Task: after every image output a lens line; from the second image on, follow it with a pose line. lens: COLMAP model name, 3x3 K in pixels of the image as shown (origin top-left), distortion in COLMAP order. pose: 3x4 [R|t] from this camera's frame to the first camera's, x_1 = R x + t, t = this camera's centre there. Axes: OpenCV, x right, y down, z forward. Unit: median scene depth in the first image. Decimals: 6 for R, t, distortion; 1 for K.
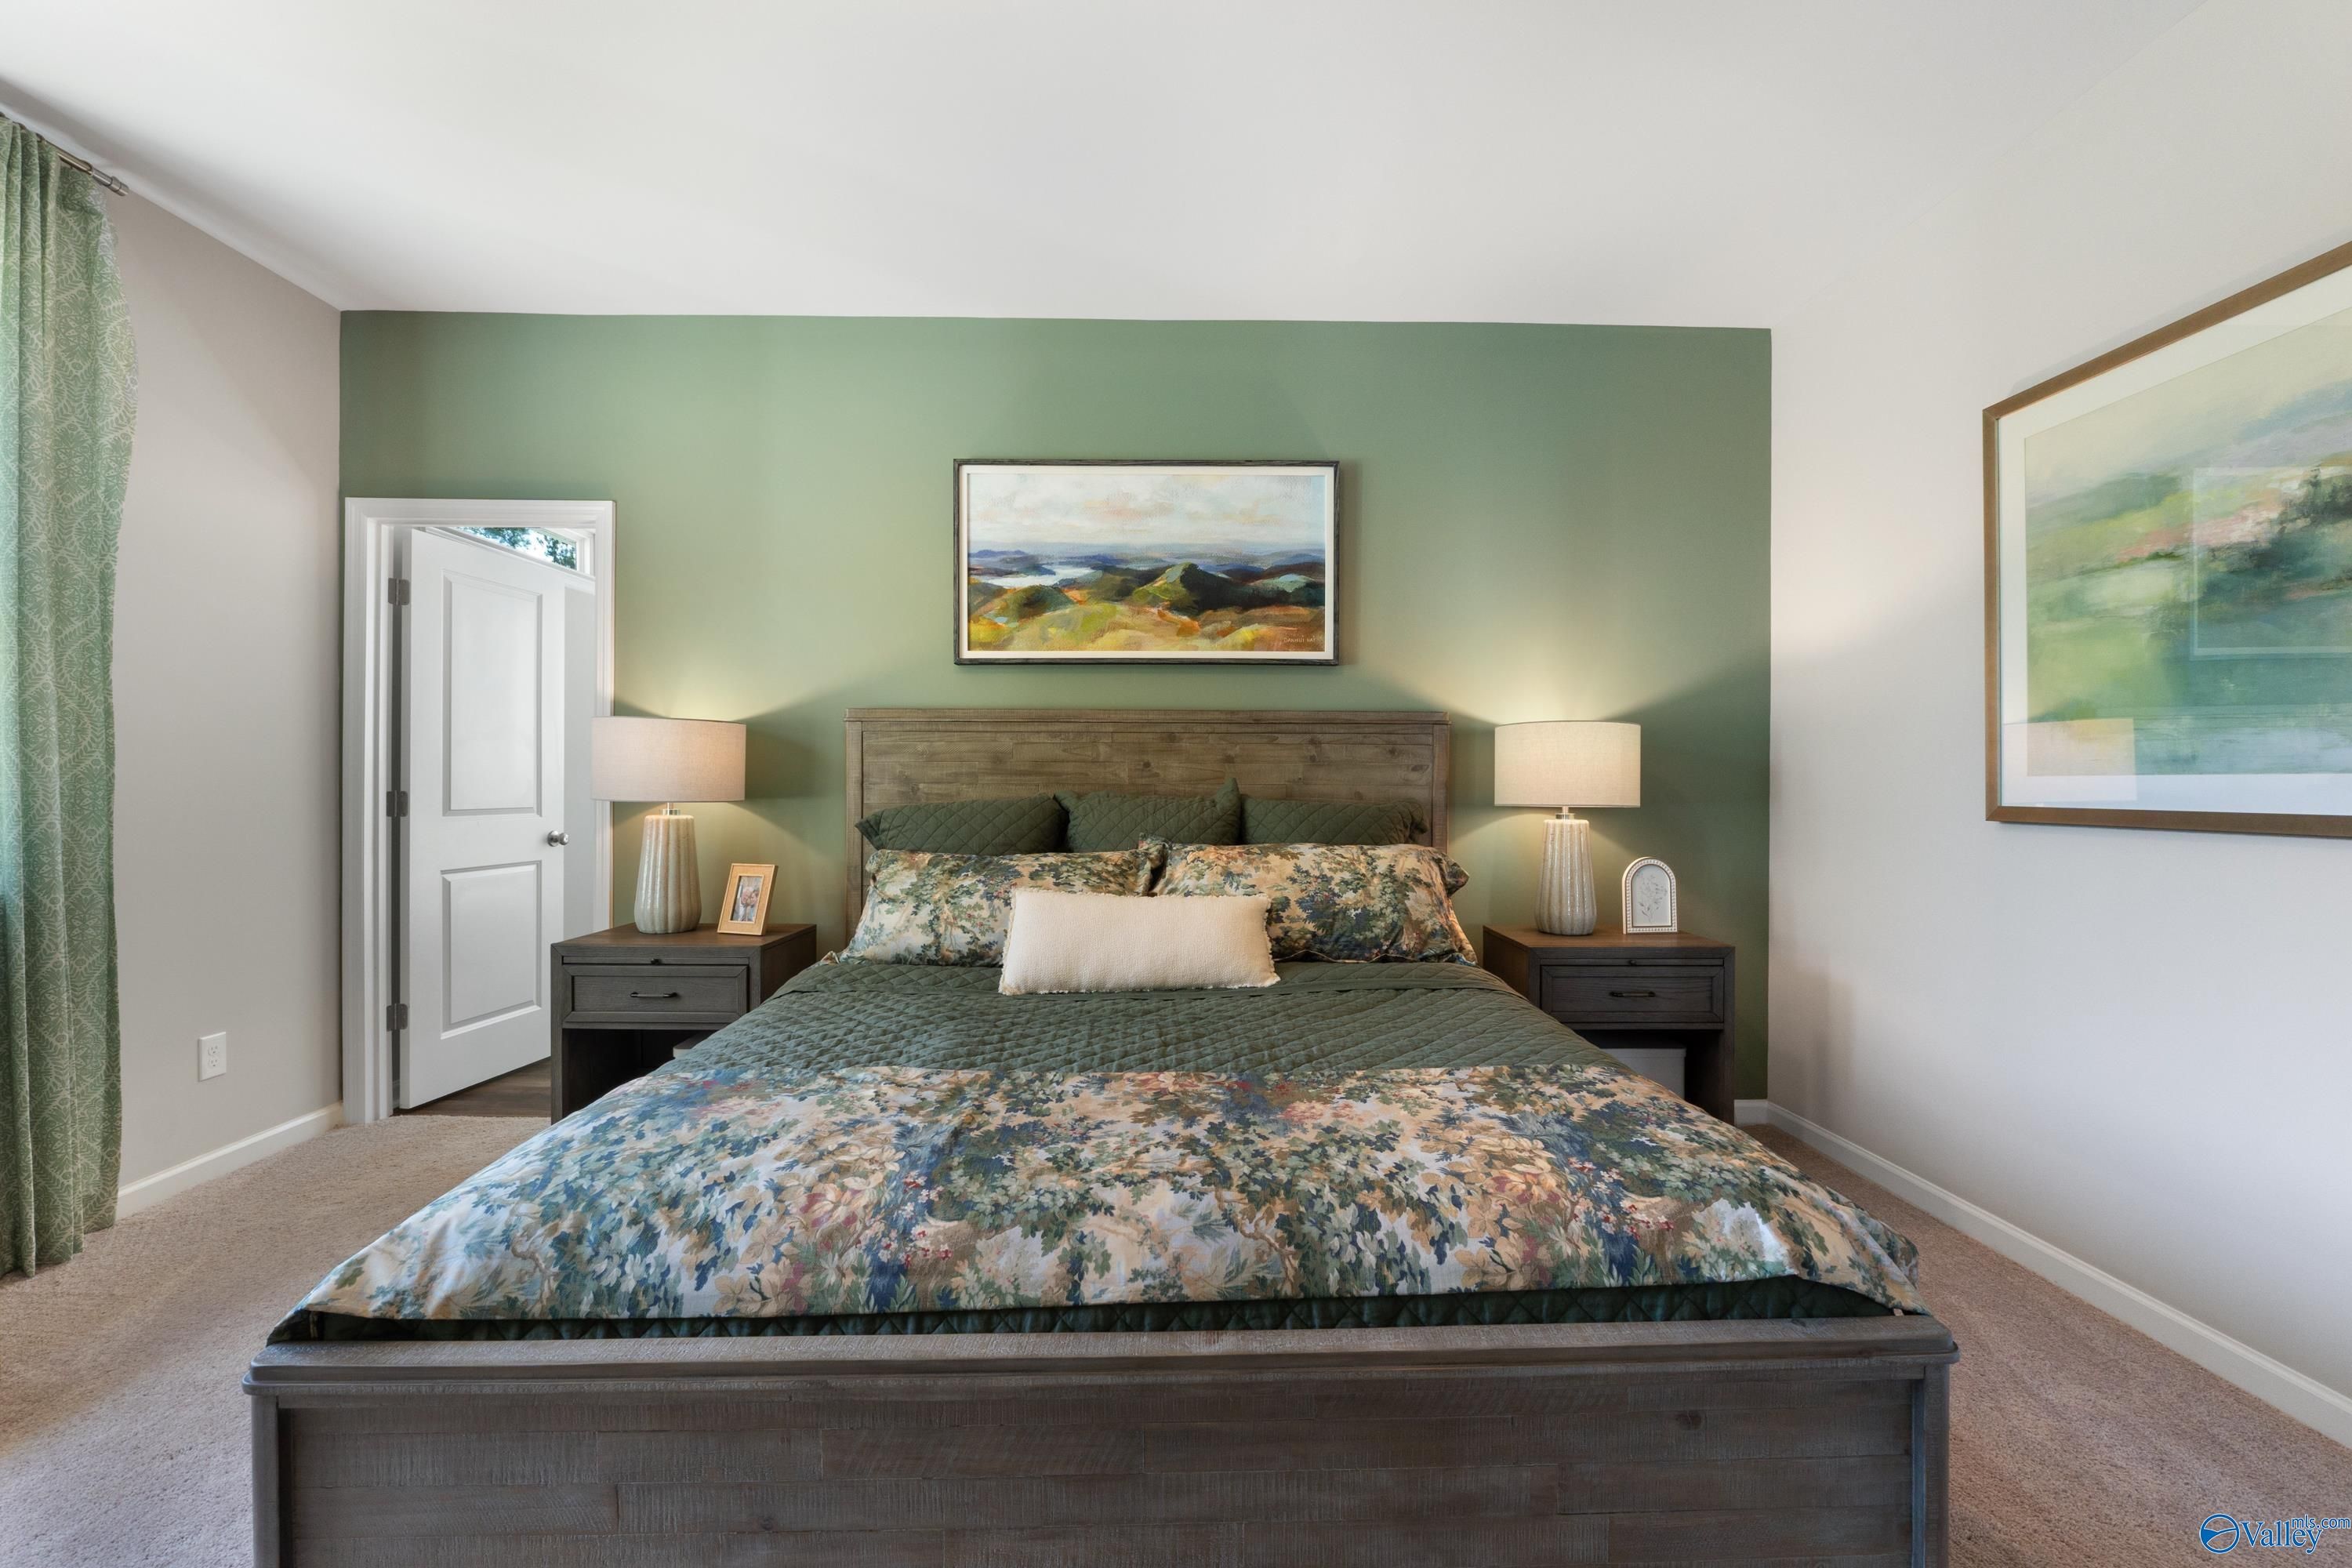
lens RADIAL K [[1000.5, 0, 1176.0], [0, 1000.5, 784.0], [0, 0, 1]] dist [-0.000846, -0.000105]
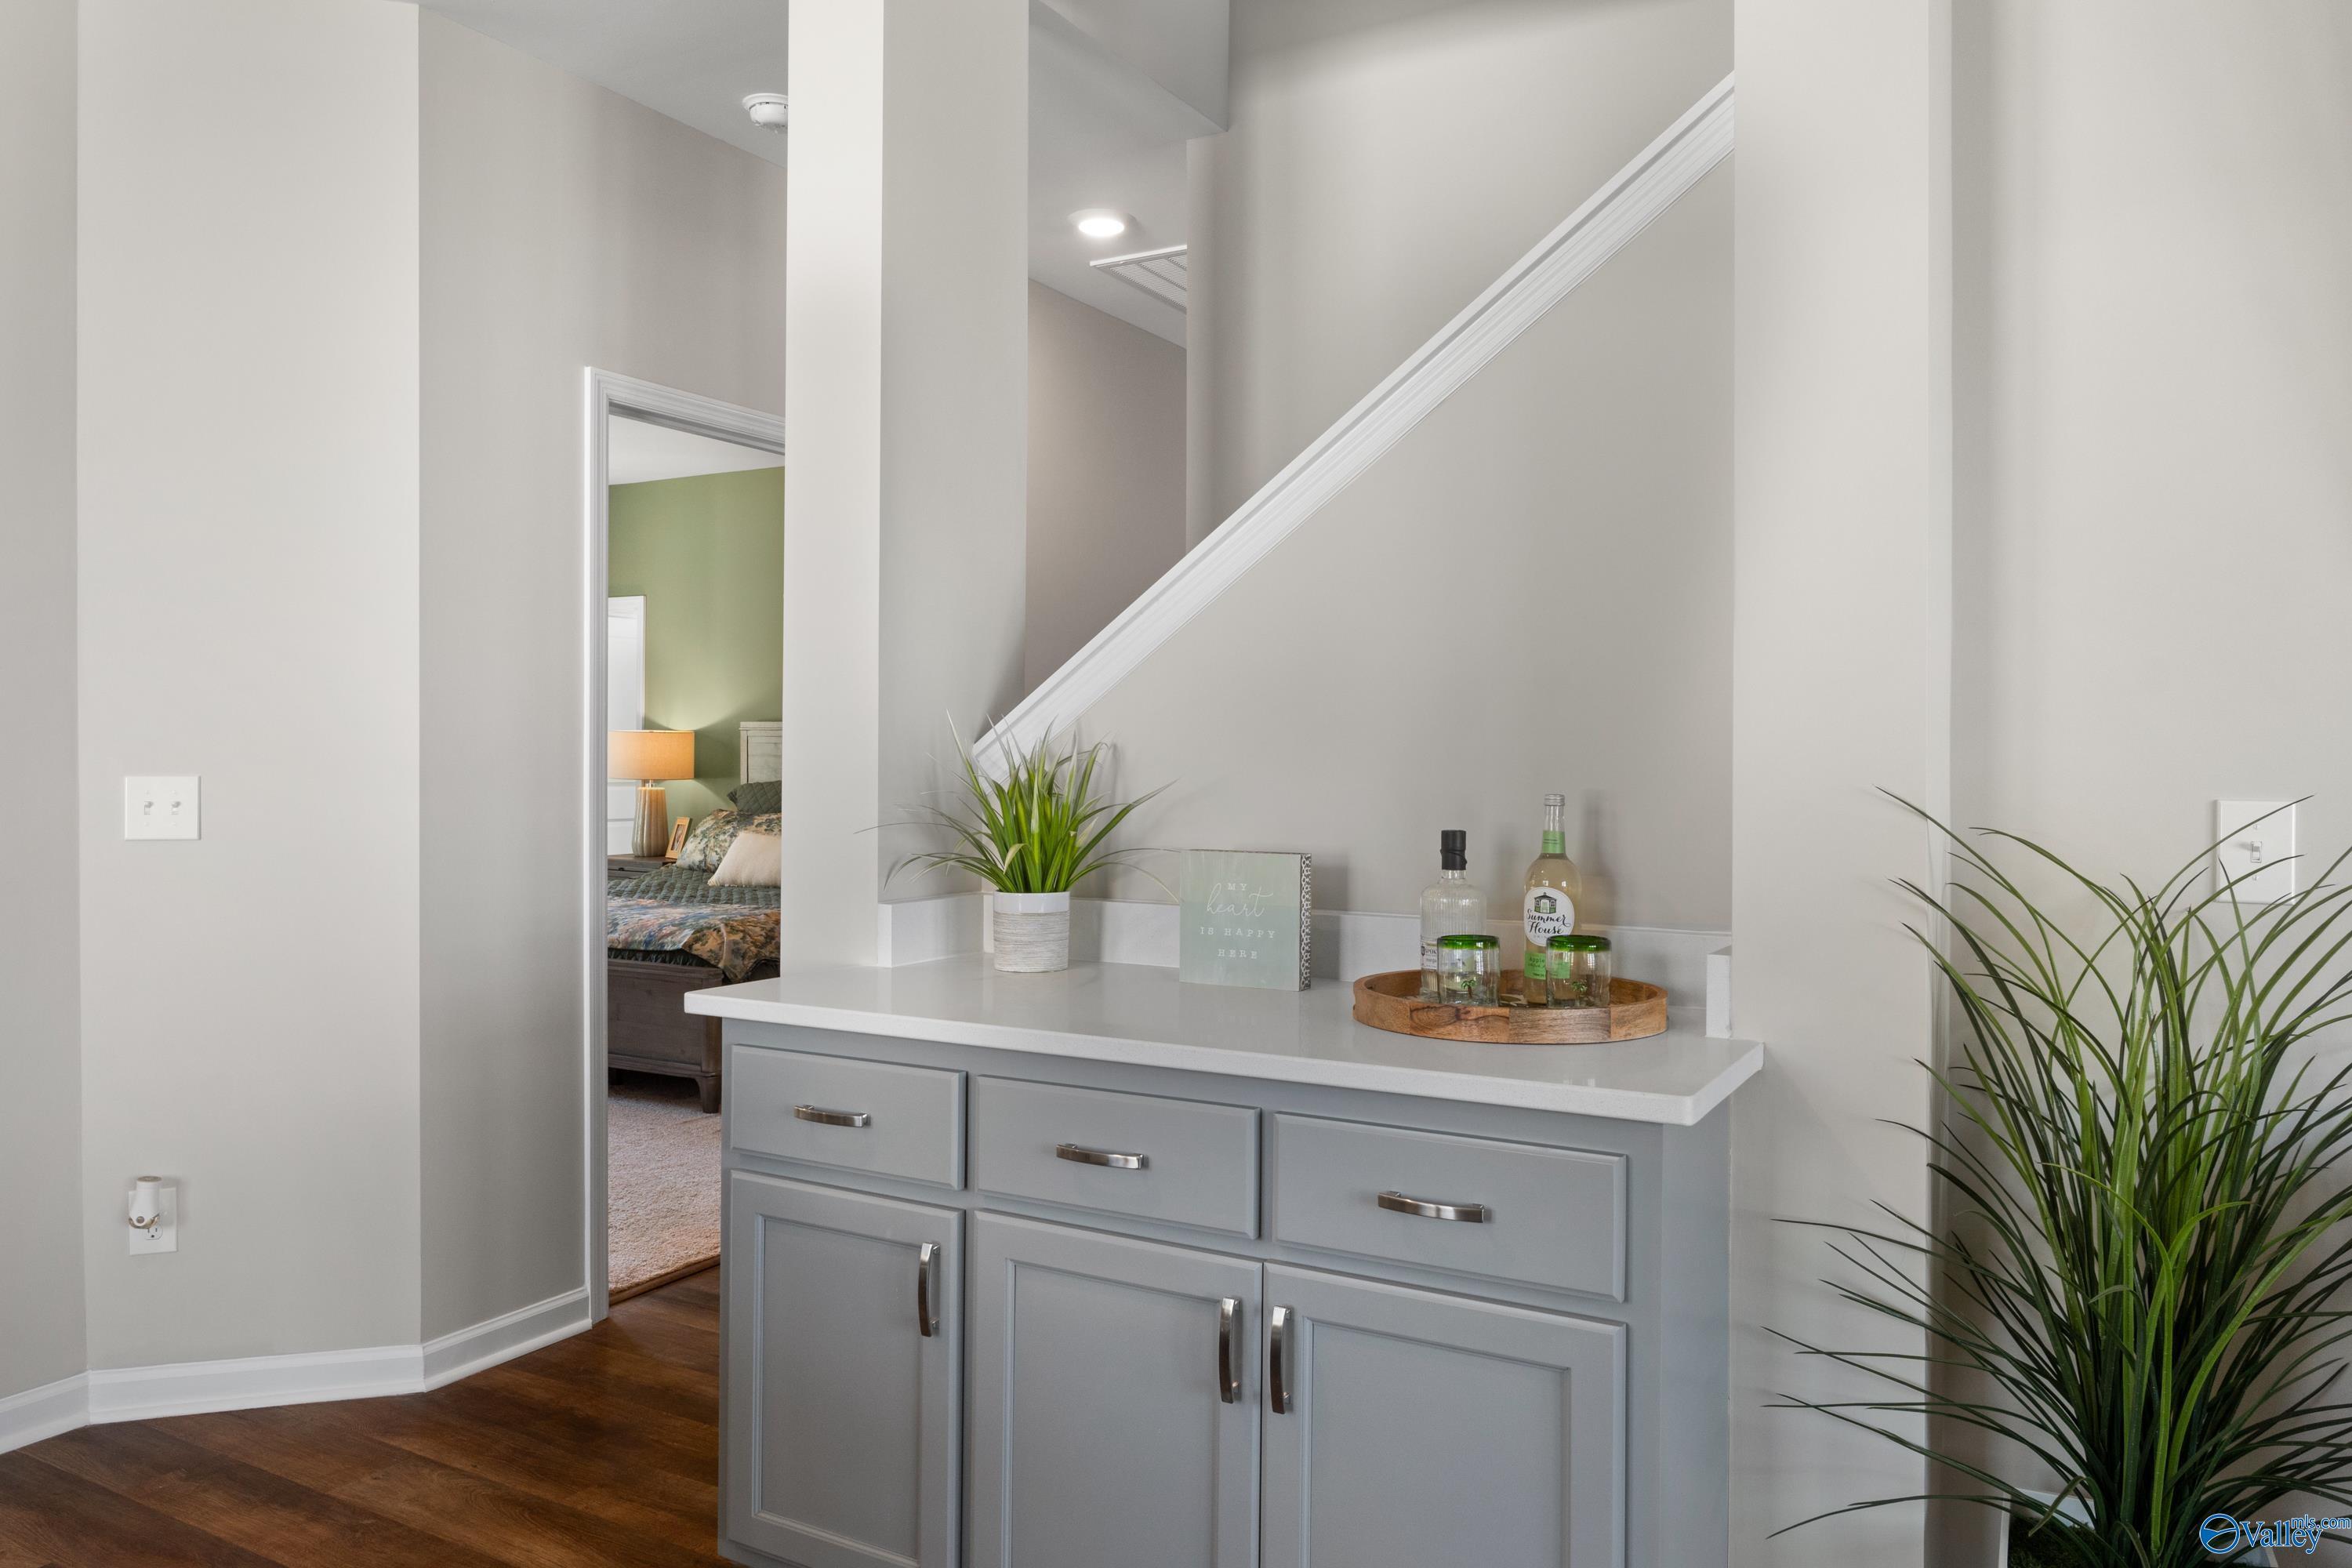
lens RADIAL K [[1623.4, 0, 1179.4], [0, 1623.4, 770.4], [0, 0, 1]] dist [-0.000843, -0.000229]
pose [[0.854971, 0.011052, -0.518557, 1.976923], [-0.007566, 0.999932, 0.008838, -0.033175], [0.518620, -0.003633, 0.854997, -1.040731]]
